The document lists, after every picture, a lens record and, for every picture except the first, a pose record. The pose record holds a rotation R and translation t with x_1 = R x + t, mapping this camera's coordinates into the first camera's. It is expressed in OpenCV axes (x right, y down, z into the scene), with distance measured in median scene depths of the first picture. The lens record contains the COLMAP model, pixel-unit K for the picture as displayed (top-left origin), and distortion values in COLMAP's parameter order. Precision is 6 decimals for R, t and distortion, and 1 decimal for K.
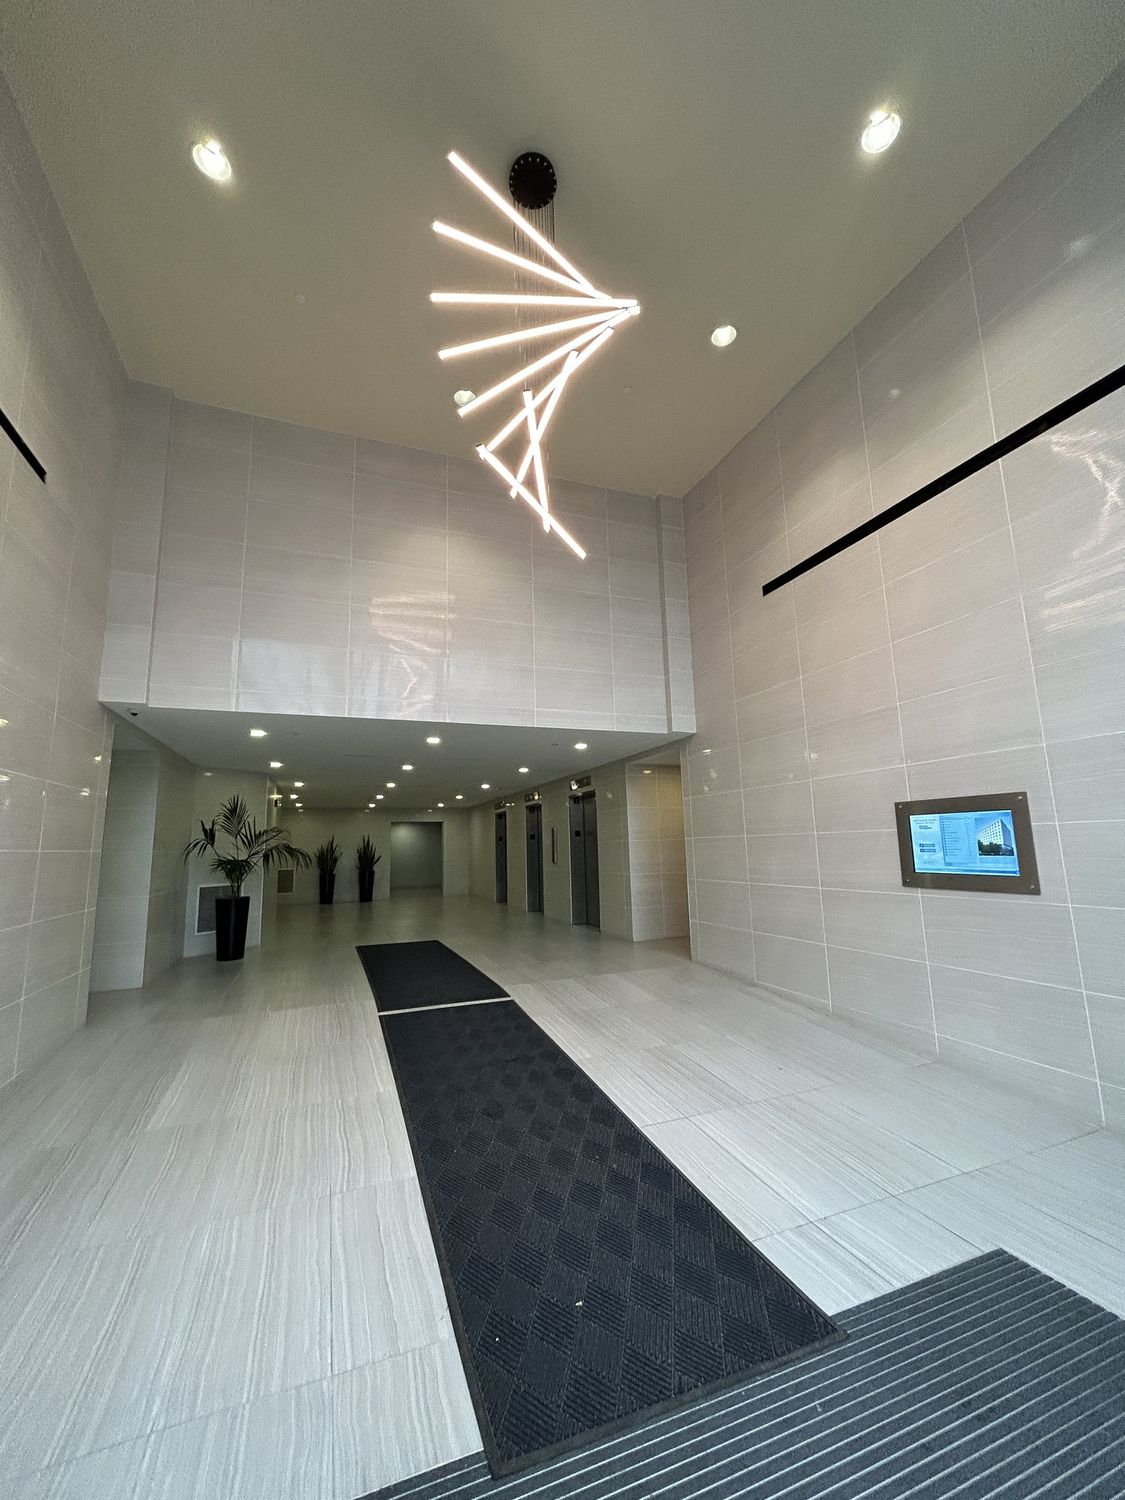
lens RADIAL K [[602.6, 0, 565.1], [0, 602.6, 747.3], [0, 0, 1]] dist [0.002108, 0.000394]
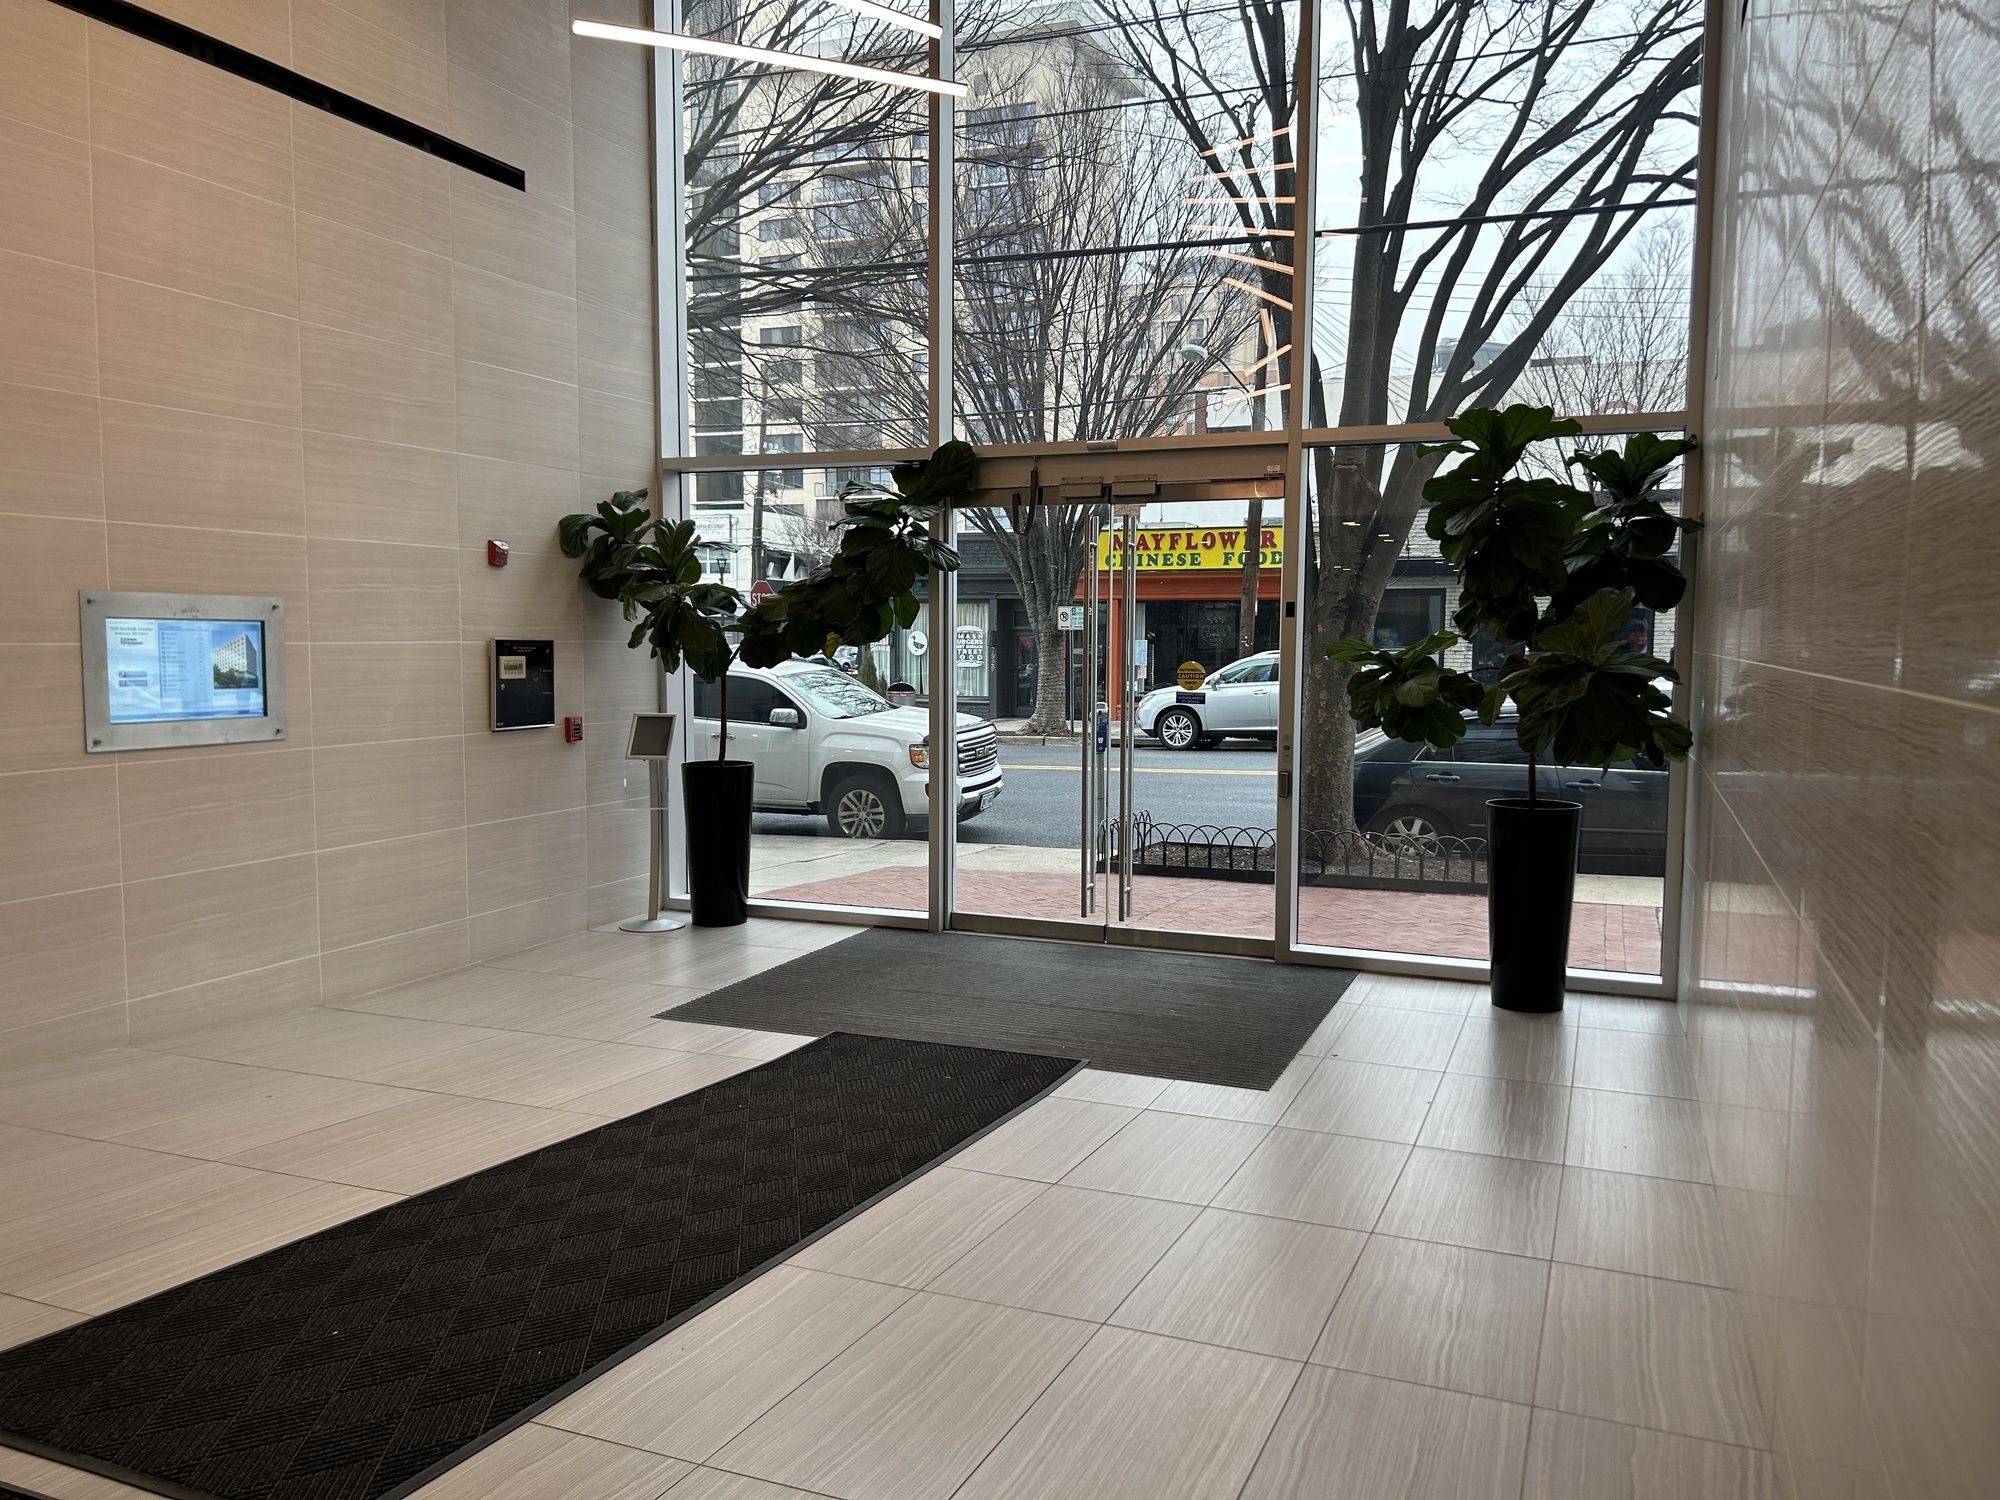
lens RADIAL K [[1504.5, 0, 1000.0], [0, 1504.5, 750.0], [0, 0, 1]] dist [0.052146, -0.051453]
pose [[-0.719232, -0.030578, 0.694097, -0.743603], [-0.098575, 0.993416, -0.058380, 0.186064], [-0.687742, -0.110410, -0.717510, 1.147337]]
